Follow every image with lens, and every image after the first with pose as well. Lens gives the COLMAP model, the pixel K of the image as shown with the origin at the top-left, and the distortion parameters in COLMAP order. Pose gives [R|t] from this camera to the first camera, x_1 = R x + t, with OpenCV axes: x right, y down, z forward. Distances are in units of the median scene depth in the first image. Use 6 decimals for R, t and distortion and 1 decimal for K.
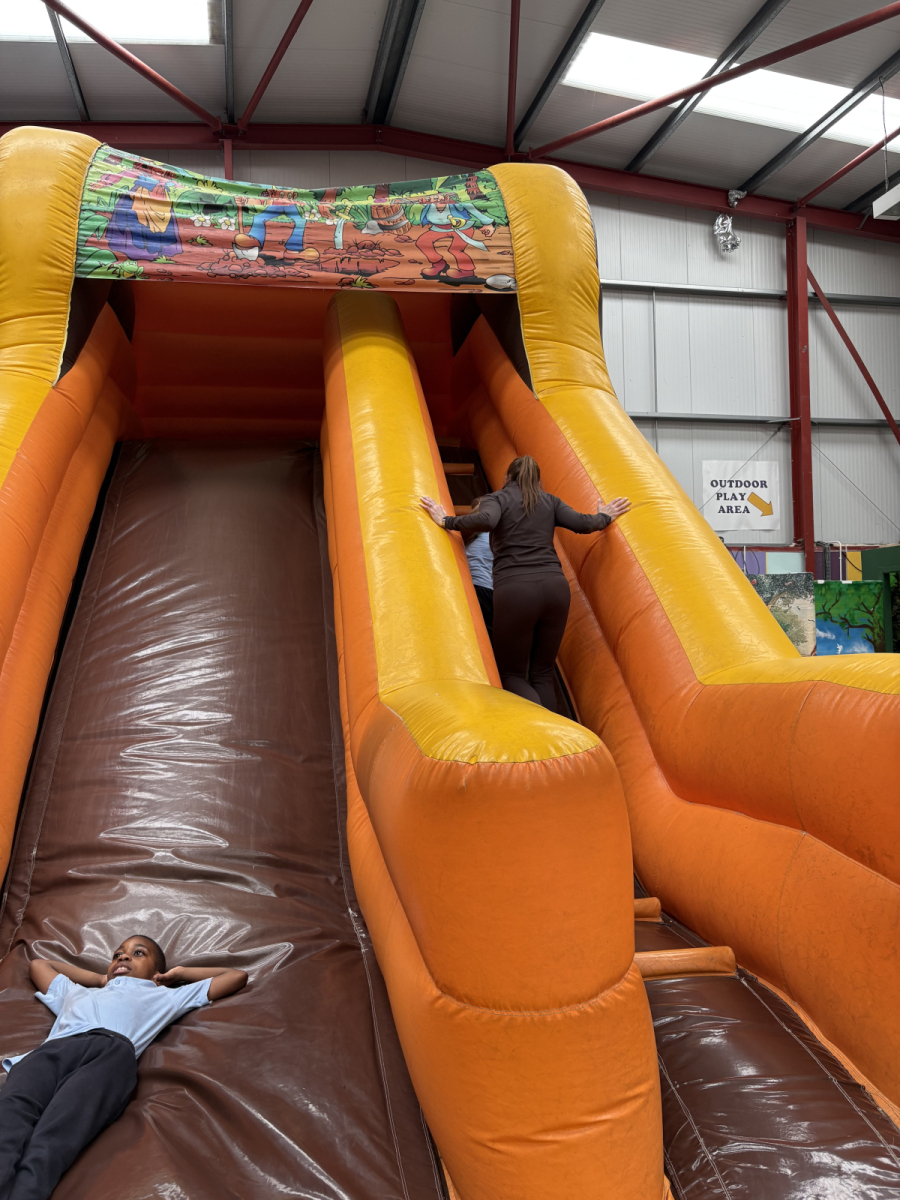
lens RADIAL K [[877.7, 0, 453.5], [0, 877.7, 606.0], [0, 0, 1]] dist [0.001007, -0.002655]
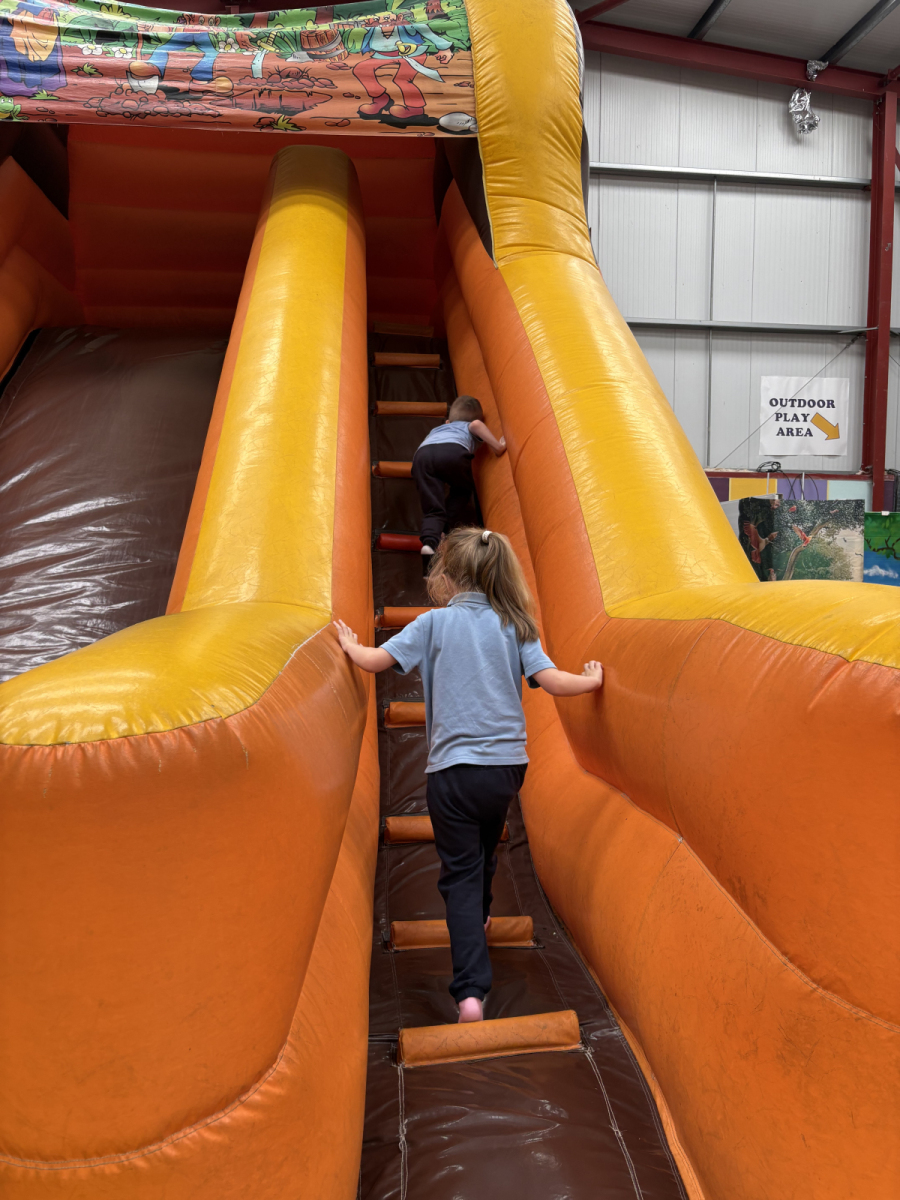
lens RADIAL K [[893.2, 0, 435.7], [0, 893.2, 613.3], [0, 0, 1]] dist [0.055921, -0.081250]
pose [[0.996466, 0.029557, -0.078628, 0.101485], [-0.022619, 0.995889, 0.087715, 0.009681], [0.080897, -0.085627, 0.993038, 0.117990]]
